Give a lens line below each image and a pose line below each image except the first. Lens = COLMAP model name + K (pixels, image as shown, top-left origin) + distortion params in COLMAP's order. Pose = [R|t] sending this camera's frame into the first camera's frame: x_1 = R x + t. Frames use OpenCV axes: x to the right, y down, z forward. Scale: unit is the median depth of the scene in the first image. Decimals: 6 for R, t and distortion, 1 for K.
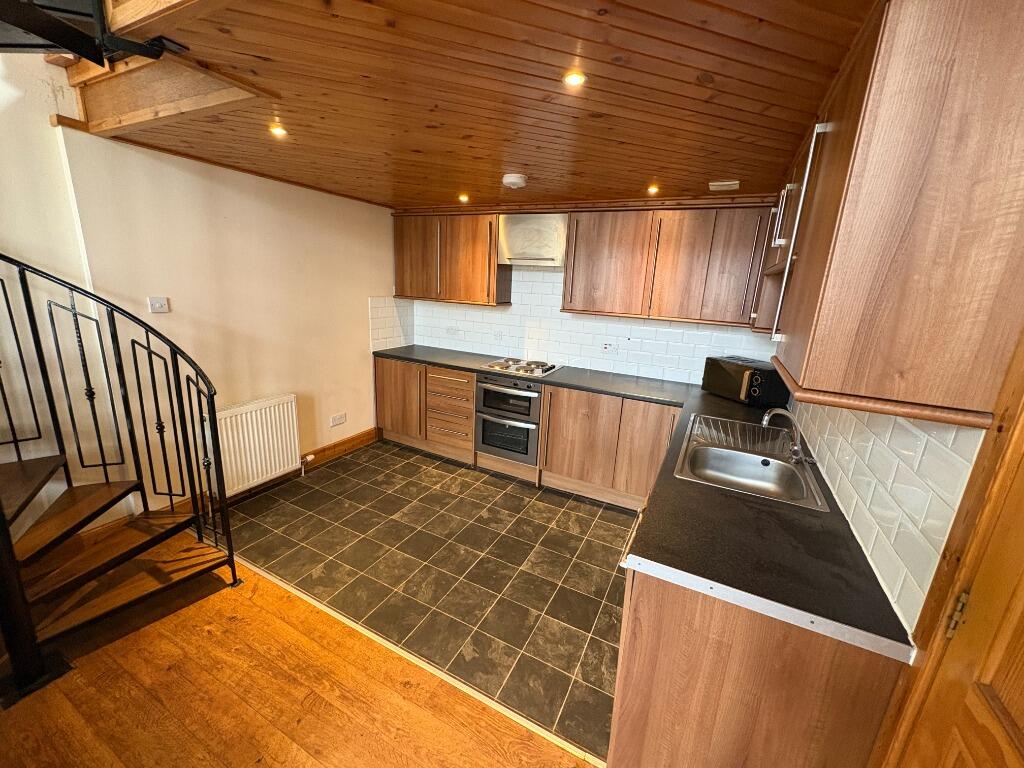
lens RADIAL K [[408.1, 0, 512.7], [0, 408.1, 383.4], [0, 0, 1]] dist [-0.003881, -0.000099]
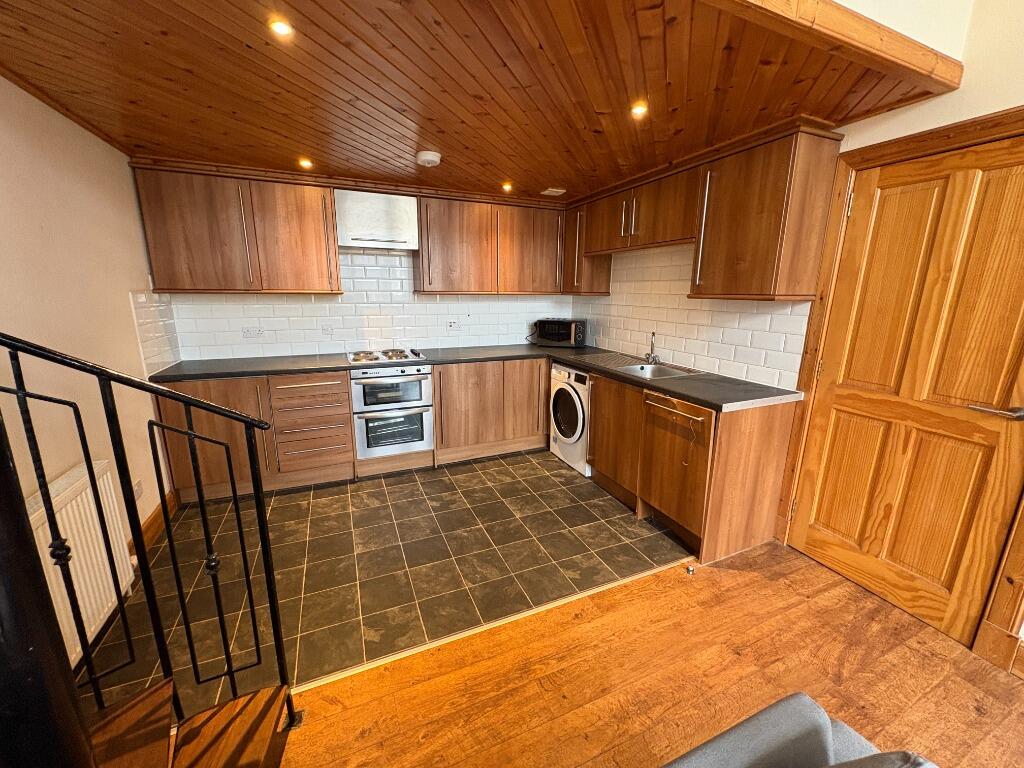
lens RADIAL K [[408.1, 0, 512.7], [0, 408.1, 384.0], [0, 0, 1]] dist [-0.003881, -0.000099]
pose [[0.633202, -0.216319, 0.743143, -0.596427], [0.211876, 0.971919, 0.102381, -0.014095], [-0.744421, 0.092626, 0.661254, 0.191198]]
